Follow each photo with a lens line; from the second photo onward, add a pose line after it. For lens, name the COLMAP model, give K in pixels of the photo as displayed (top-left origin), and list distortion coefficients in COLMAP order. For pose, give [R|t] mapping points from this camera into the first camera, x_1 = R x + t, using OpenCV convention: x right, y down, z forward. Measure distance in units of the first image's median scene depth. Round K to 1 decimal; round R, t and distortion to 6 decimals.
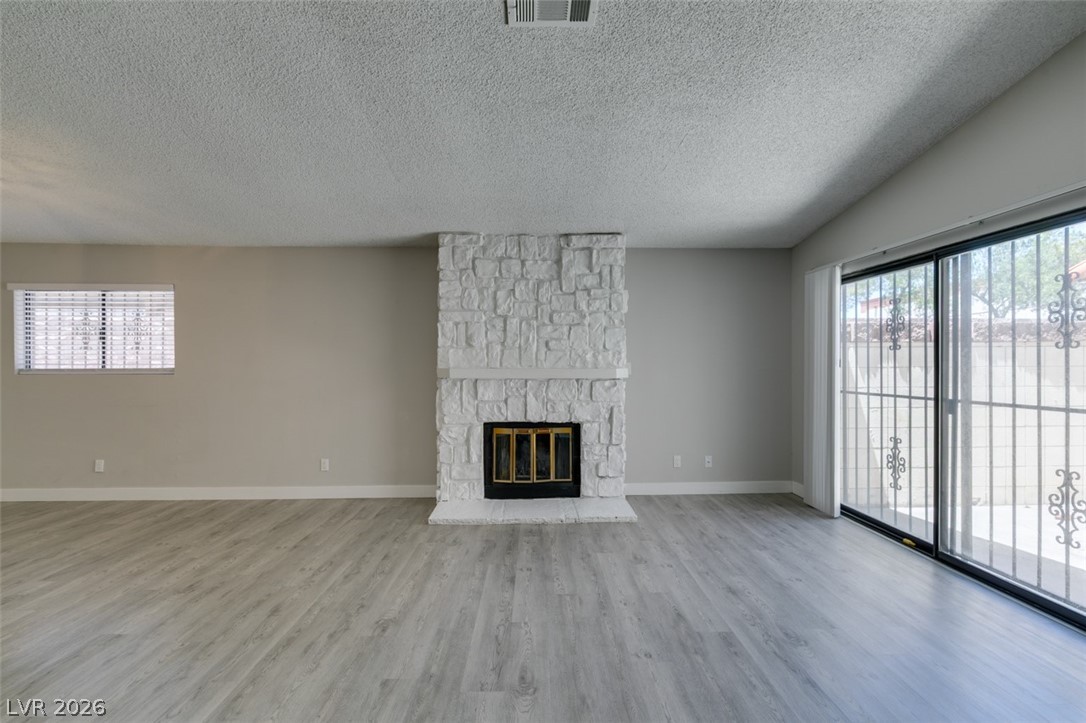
lens RADIAL K [[486.1, 0, 541.6], [0, 486.1, 368.3], [0, 0, 1]] dist [0.002868, -0.000366]
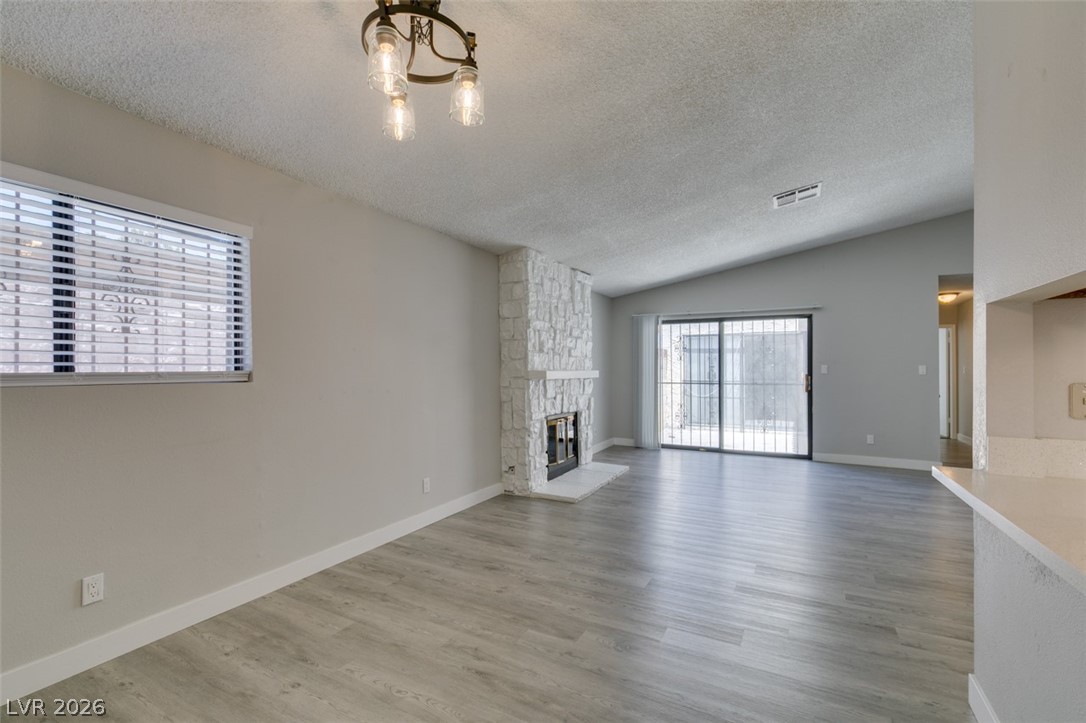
lens RADIAL K [[486.1, 0, 541.6], [0, 486.1, 368.3], [0, 0, 1]] dist [0.002868, -0.000366]
pose [[0.490962, 0.002500, 0.871177, -1.148890], [0.005259, 0.999969, -0.005833, 0.001439], [-0.871165, 0.007445, 0.490934, 0.435282]]
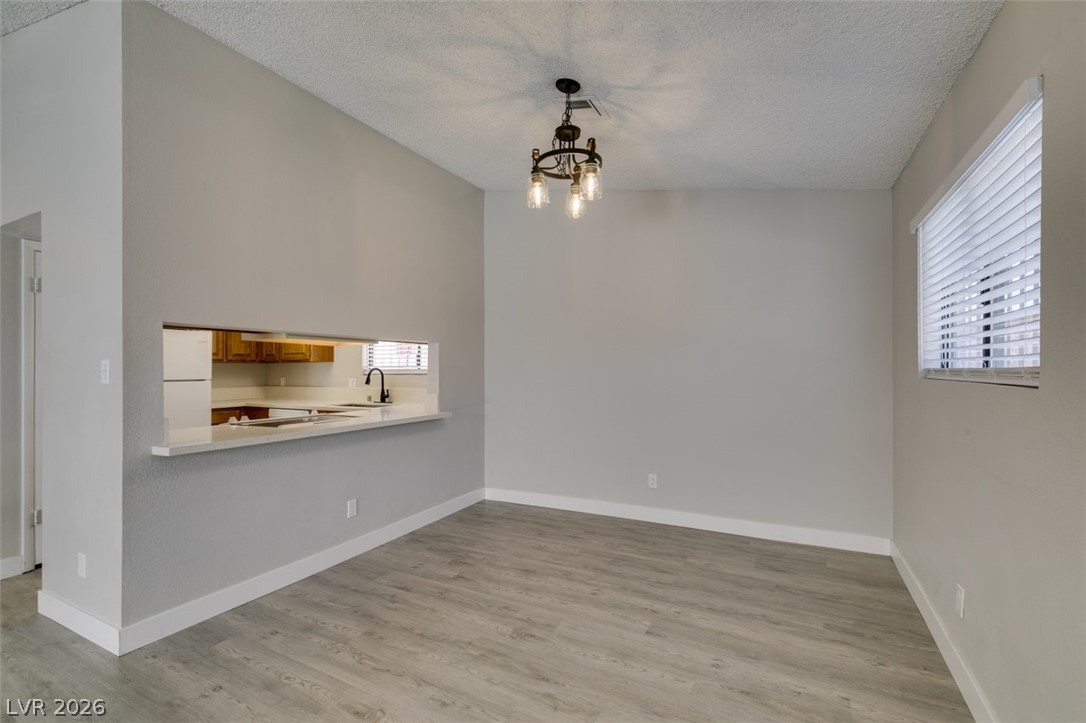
lens RADIAL K [[480.2, 0, 545.0], [0, 480.2, 369.8], [0, 0, 1]] dist [-0.001441, -0.000347]
pose [[-0.486868, 0.004323, -0.873465, -0.392069], [-0.000490, 0.999986, 0.005222, -0.000567], [0.873475, 0.002970, -0.486860, 0.928307]]
